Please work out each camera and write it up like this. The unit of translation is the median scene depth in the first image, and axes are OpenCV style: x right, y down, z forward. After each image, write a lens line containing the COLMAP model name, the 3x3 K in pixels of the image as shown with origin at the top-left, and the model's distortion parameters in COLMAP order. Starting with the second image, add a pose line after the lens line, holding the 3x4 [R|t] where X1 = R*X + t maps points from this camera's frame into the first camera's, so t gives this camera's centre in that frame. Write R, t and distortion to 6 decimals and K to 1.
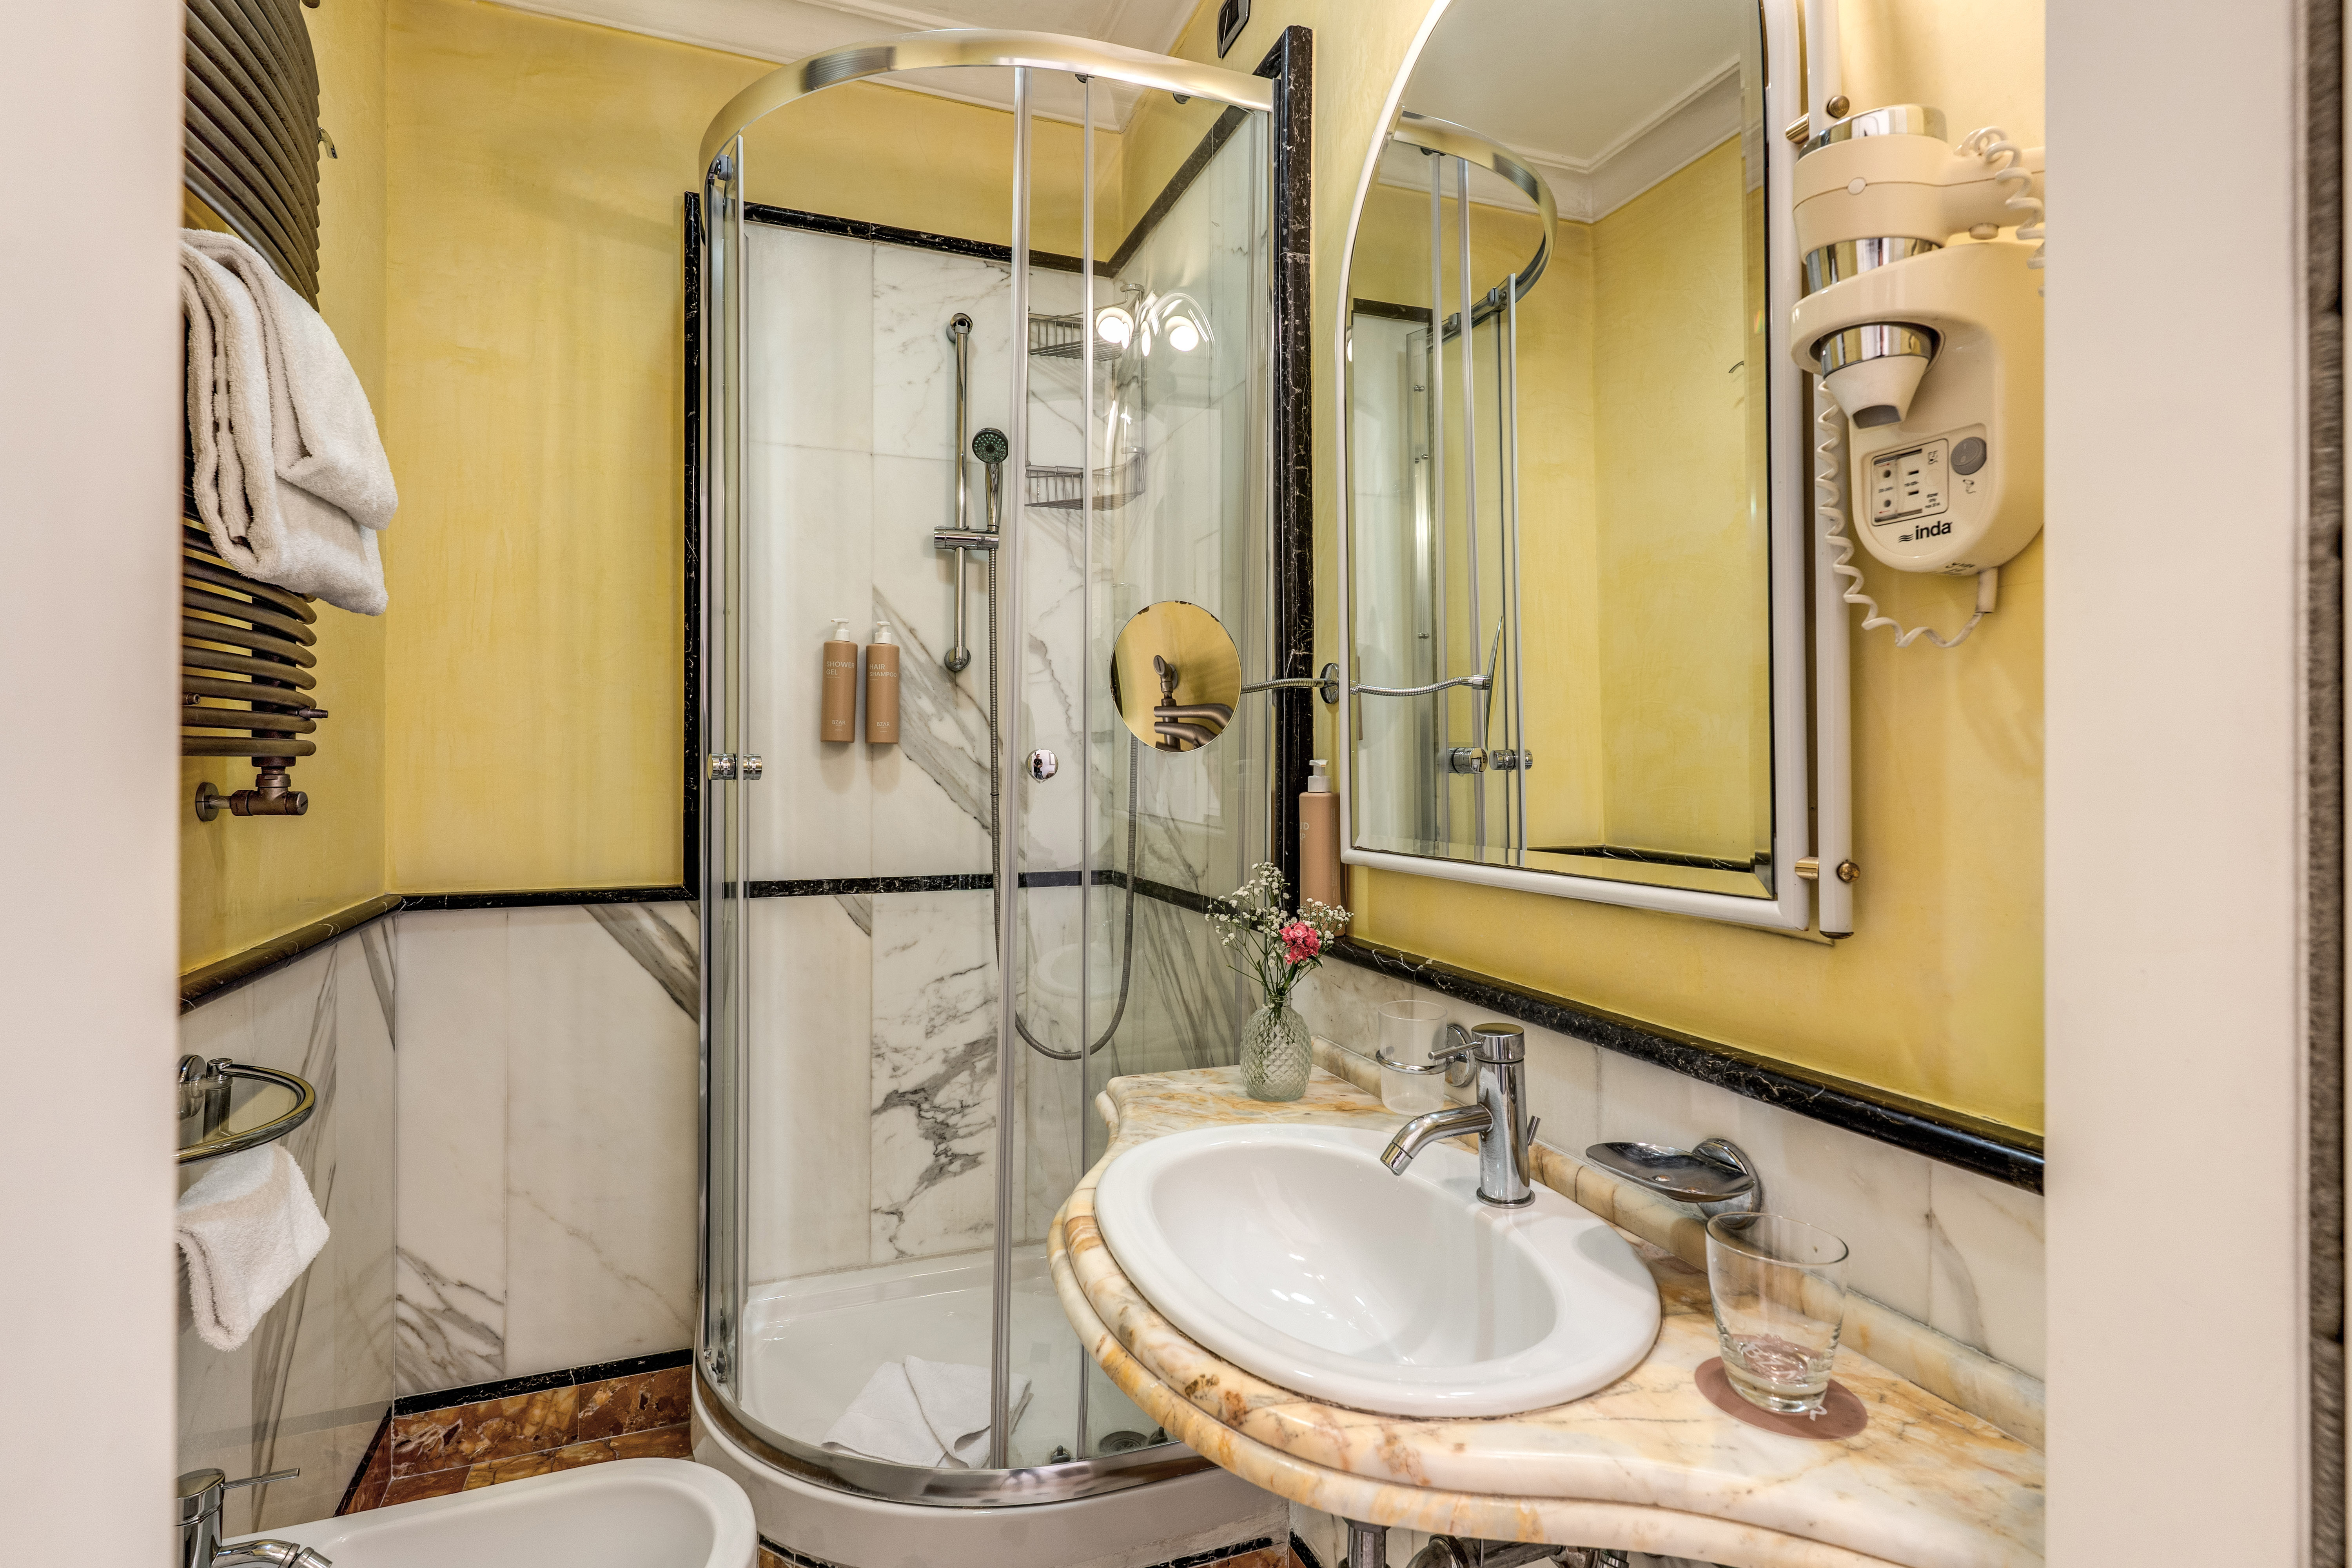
lens RADIAL K [[1125.5, 0, 1159.0], [0, 1125.5, 761.8], [0, 0, 1]] dist [0.001377, 0.001005]
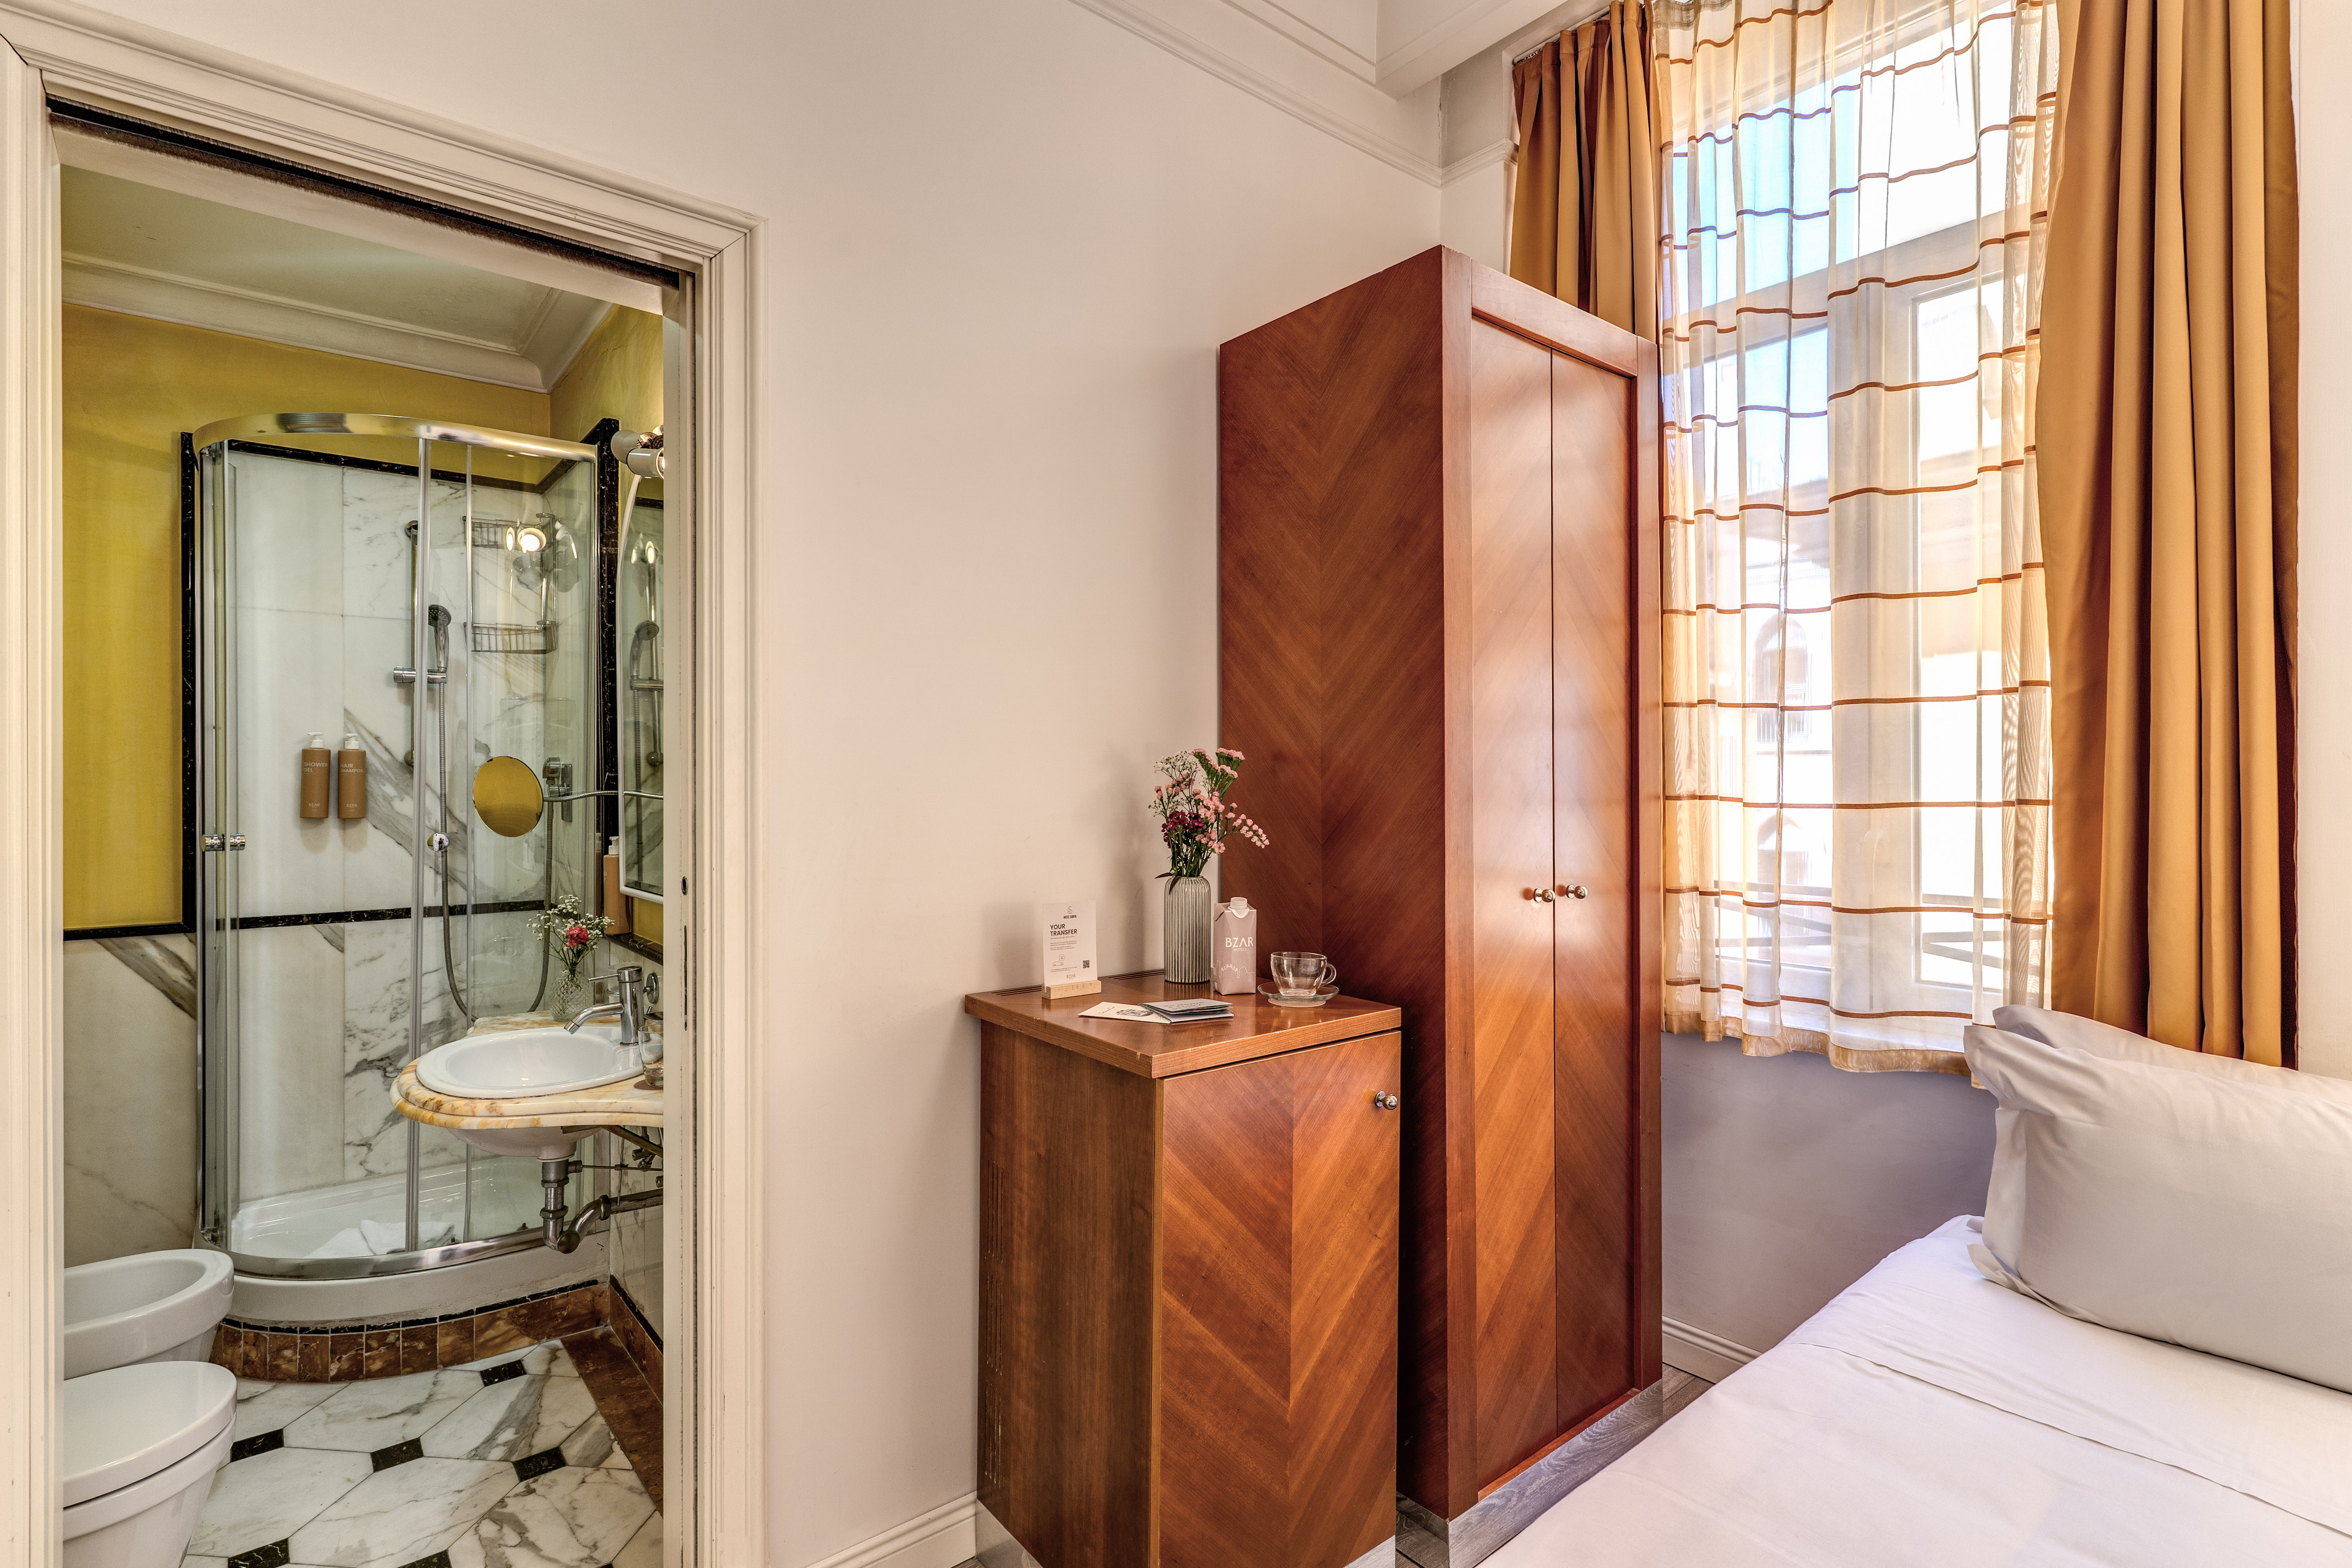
lens RADIAL K [[1125.5, 0, 1170.2], [0, 1125.5, 777.9], [0, 0, 1]] dist [0.001377, 0.001005]
pose [[0.949246, -0.003888, 0.314512, 0.299671], [0.003189, 0.999991, 0.002737, -0.069534], [-0.314520, -0.001595, 0.949250, -0.708053]]
